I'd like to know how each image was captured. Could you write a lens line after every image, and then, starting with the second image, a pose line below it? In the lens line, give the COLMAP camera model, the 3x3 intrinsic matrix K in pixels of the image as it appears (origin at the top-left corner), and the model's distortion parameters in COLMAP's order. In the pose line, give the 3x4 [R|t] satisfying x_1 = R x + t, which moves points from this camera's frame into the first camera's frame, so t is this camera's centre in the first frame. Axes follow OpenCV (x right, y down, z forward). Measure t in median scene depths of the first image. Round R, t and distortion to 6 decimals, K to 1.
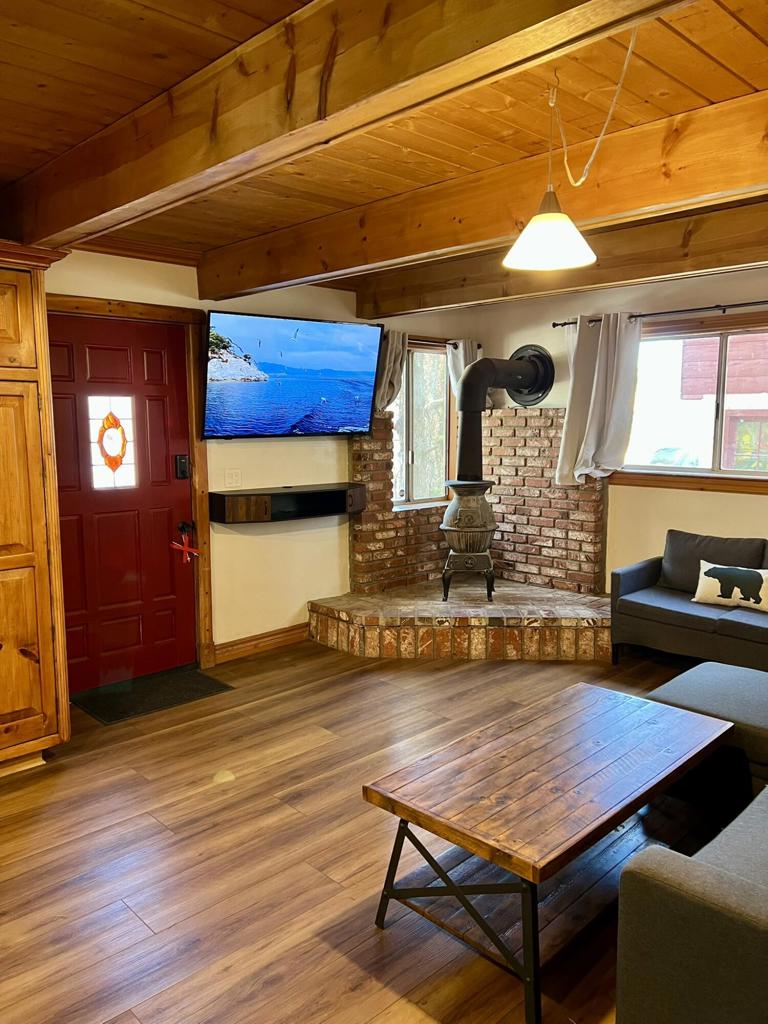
lens RADIAL K [[767.6, 0, 389.7], [0, 767.6, 512.7], [0, 0, 1]] dist [0.084907, -0.103678]
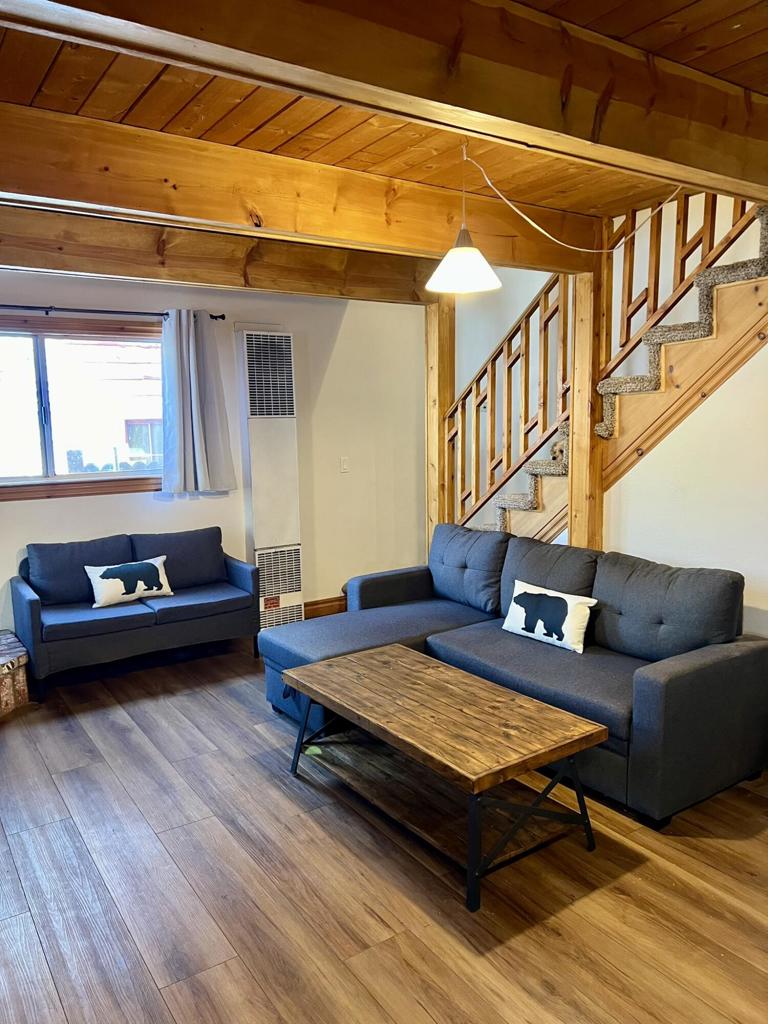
lens RADIAL K [[768.0, 0, 390.0], [0, 768.0, 514.4], [0, 0, 1]] dist [0.094797, -0.128767]
pose [[0.177146, -0.128892, 0.975708, -0.503062], [0.139195, 0.984703, 0.104808, -0.055092], [-0.974292, 0.117248, 0.192377, 0.441355]]
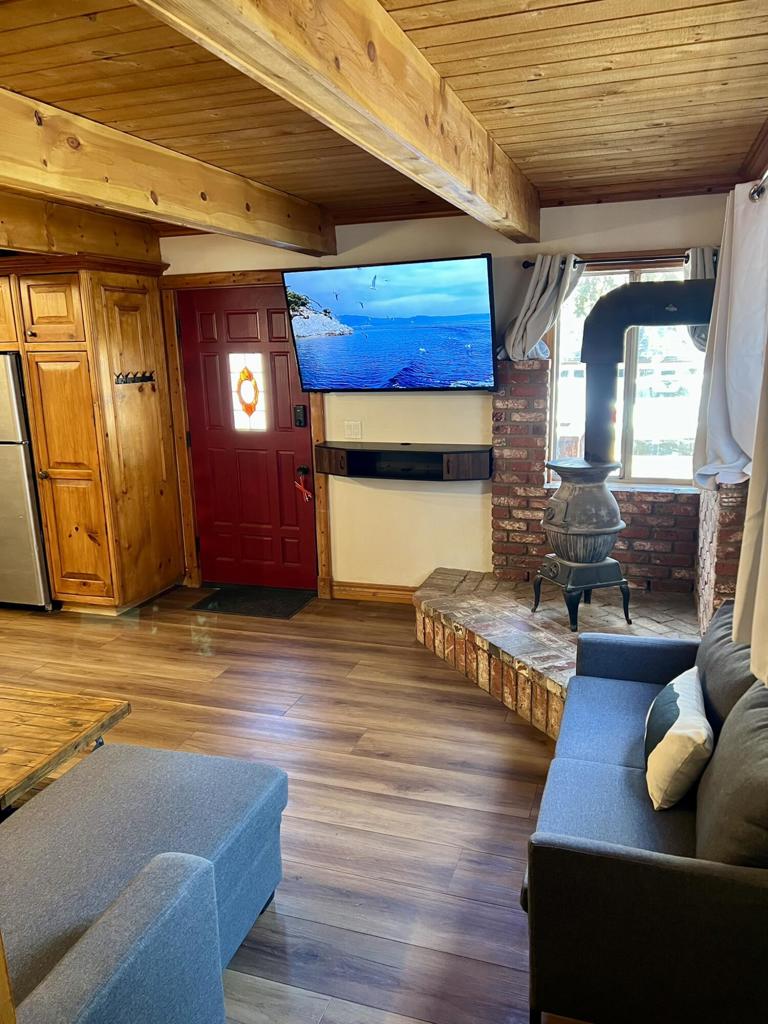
lens RADIAL K [[768.0, 0, 390.0], [0, 768.0, 514.4], [0, 0, 1]] dist [0.094797, -0.128767]
pose [[0.455895, 0.187546, -0.870049, 0.774662], [-0.087136, 0.982256, 0.166075, -0.114130], [0.885758, 0.000100, 0.464148, 0.593579]]
